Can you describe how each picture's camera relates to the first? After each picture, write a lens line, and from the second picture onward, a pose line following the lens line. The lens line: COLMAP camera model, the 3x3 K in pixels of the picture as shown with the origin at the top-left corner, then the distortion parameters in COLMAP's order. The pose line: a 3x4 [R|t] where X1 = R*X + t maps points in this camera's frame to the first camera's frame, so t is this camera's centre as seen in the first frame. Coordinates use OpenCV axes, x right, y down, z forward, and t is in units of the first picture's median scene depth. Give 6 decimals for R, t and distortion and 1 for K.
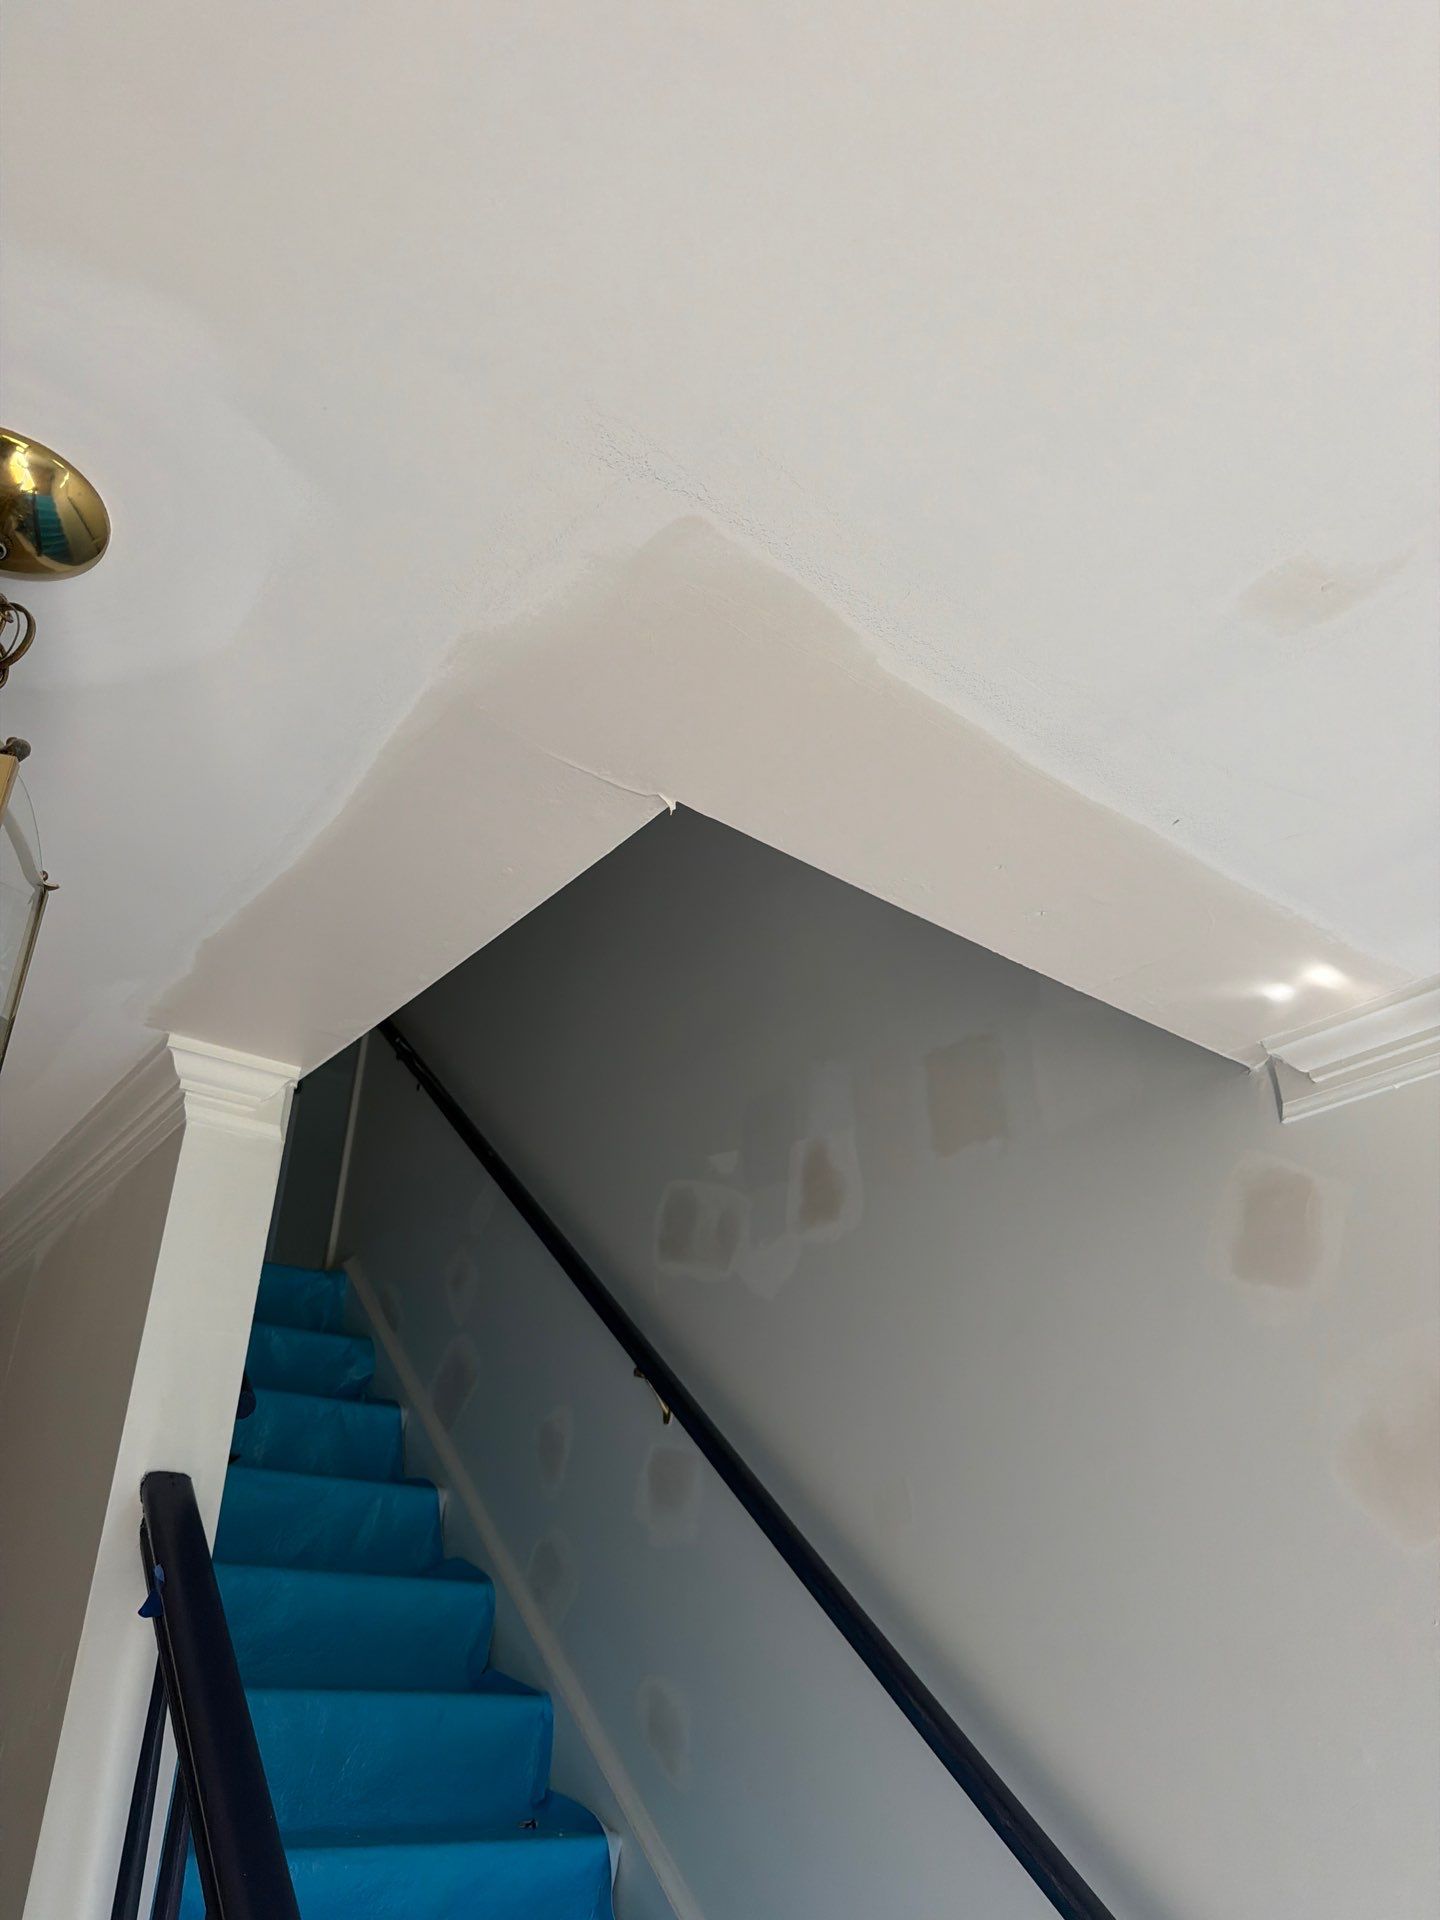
lens RADIAL K [[1343.9, 0, 720.0], [0, 1343.9, 960.0], [0, 0, 1]] dist [0.013102, -0.026991]
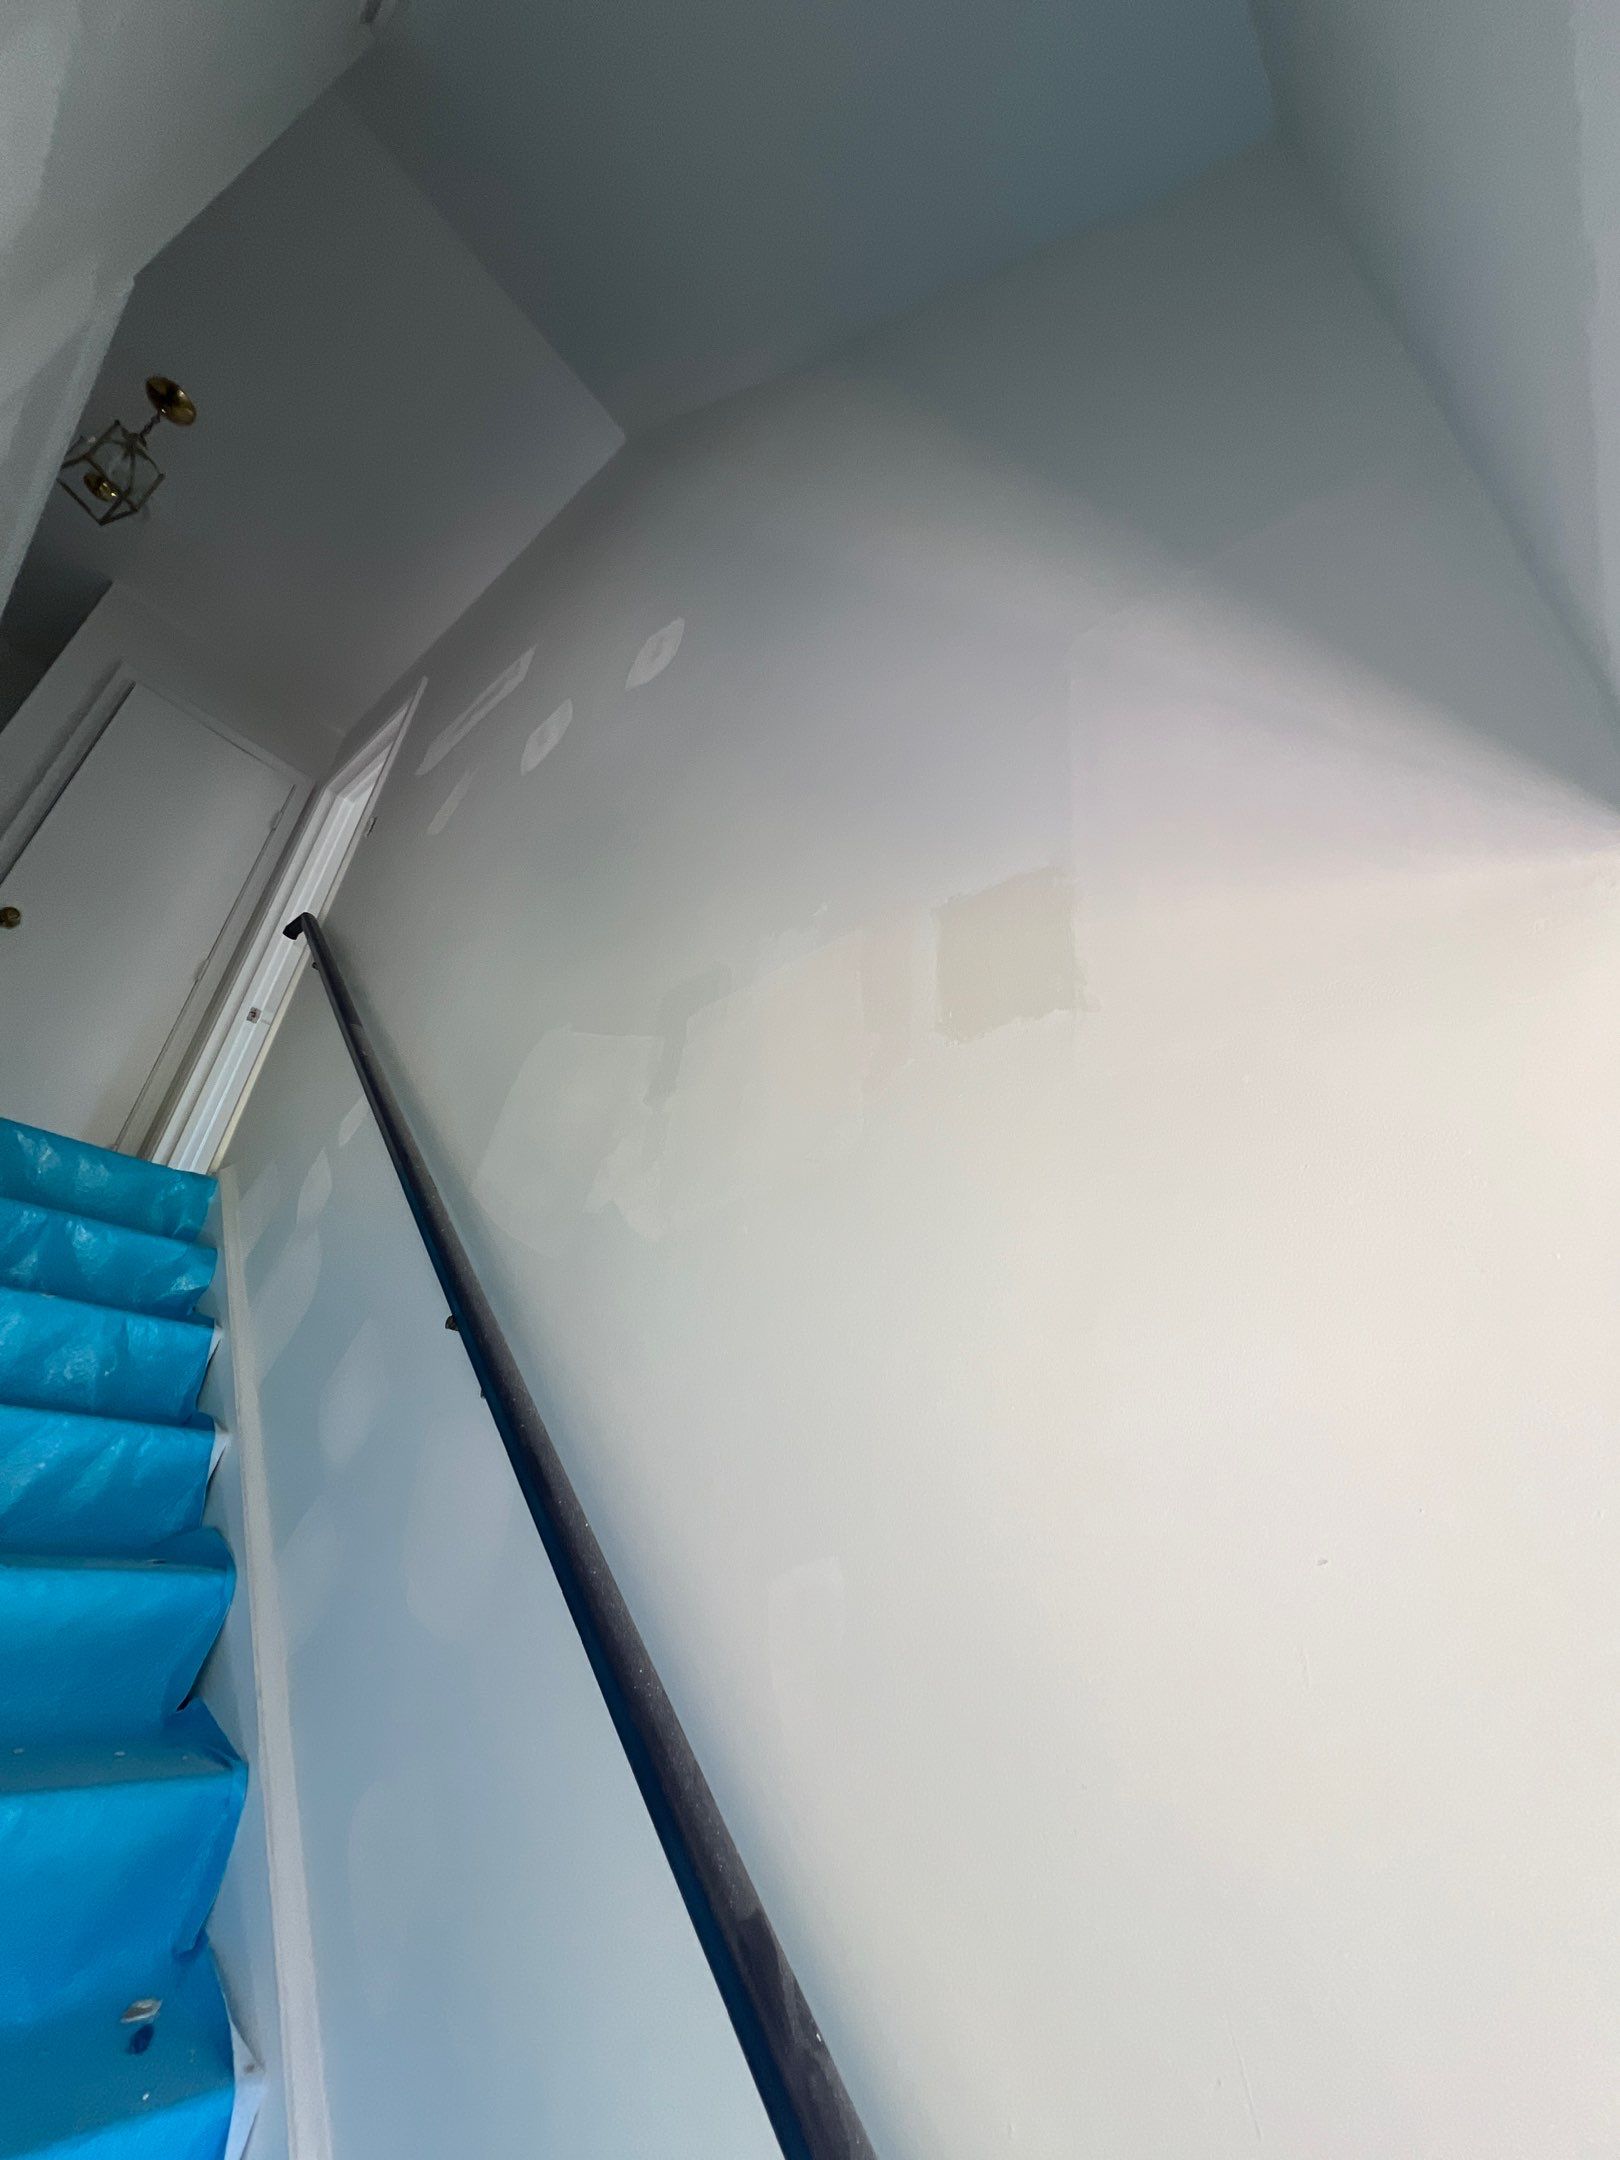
lens RADIAL K [[862.4, 0, 810.3], [0, 862.4, 1064.8], [0, 0, 1]] dist [-0.002177, -0.000235]
pose [[0.974962, 0.152393, 0.161944, 0.029225], [-0.153323, 0.988153, -0.006813, 0.144856], [-0.161064, -0.018188, 0.986776, 0.520062]]
